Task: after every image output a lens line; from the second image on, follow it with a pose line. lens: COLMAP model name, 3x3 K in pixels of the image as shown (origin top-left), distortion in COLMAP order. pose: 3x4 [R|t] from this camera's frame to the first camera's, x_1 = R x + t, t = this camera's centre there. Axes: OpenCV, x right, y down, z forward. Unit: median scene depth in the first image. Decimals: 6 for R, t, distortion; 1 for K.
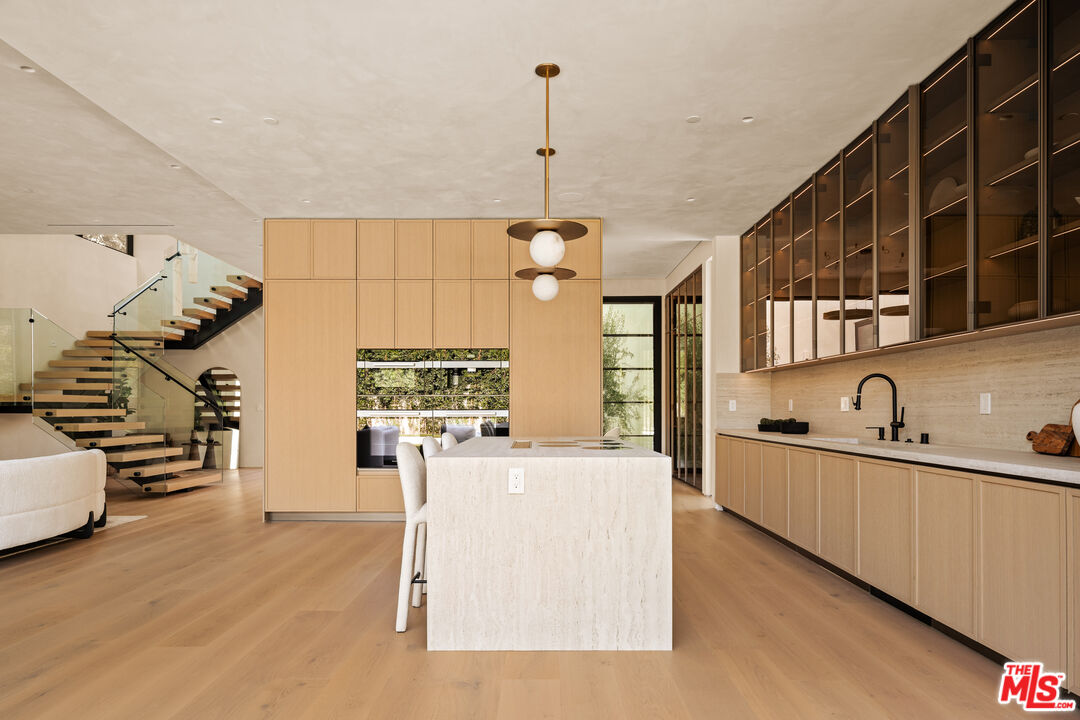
lens RADIAL K [[635.2, 0, 533.7], [0, 635.2, 406.4], [0, 0, 1]] dist [-0.001470, 0.000435]
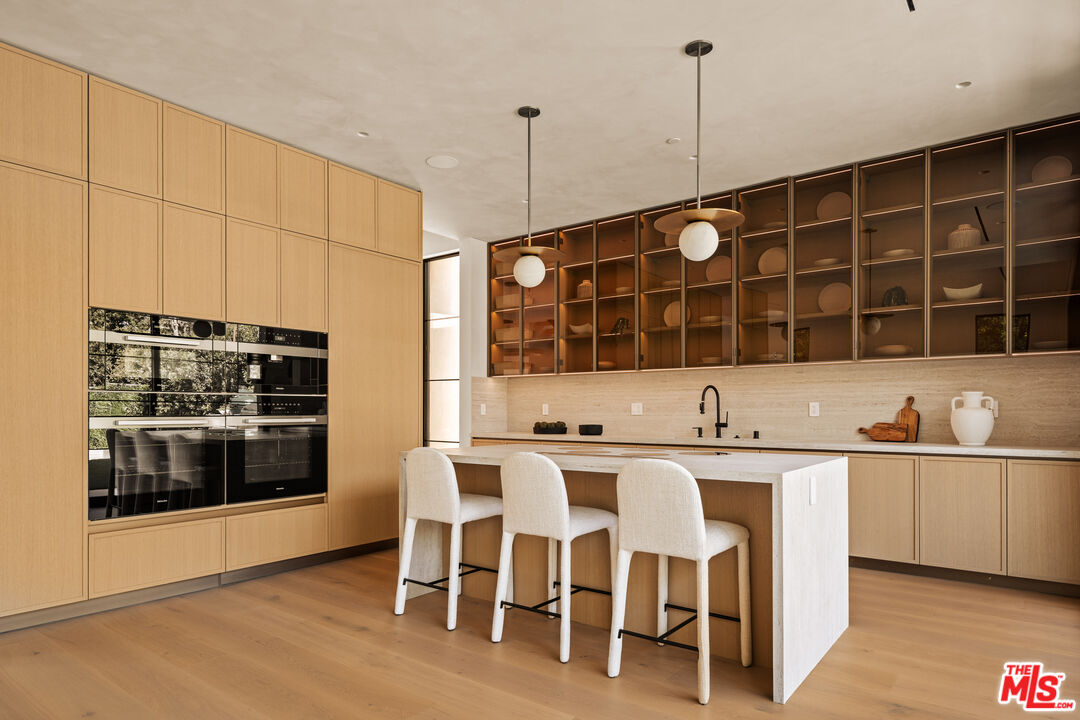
lens RADIAL K [[635.2, 0, 536.8], [0, 635.2, 407.2], [0, 0, 1]] dist [-0.001470, 0.000435]
pose [[0.609458, 0.003372, 0.792811, -0.526227], [-0.002138, 0.999994, -0.002610, -0.002768], [-0.792815, -0.000104, 0.609462, 0.385443]]
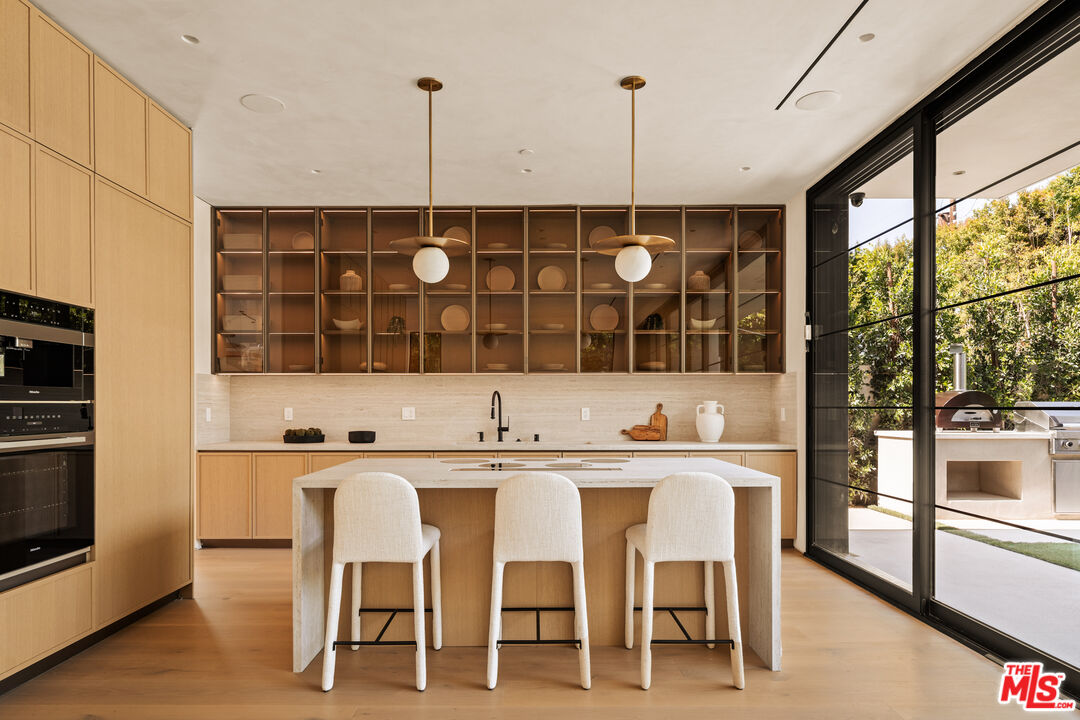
lens RADIAL K [[635.2, 0, 532.8], [0, 635.2, 404.5], [0, 0, 1]] dist [-0.001470, 0.000435]
pose [[-0.002815, 0.000387, 0.999996, -0.596327], [-0.002289, 0.999997, -0.000393, -0.017866], [-0.999993, -0.002290, -0.002814, 0.716528]]
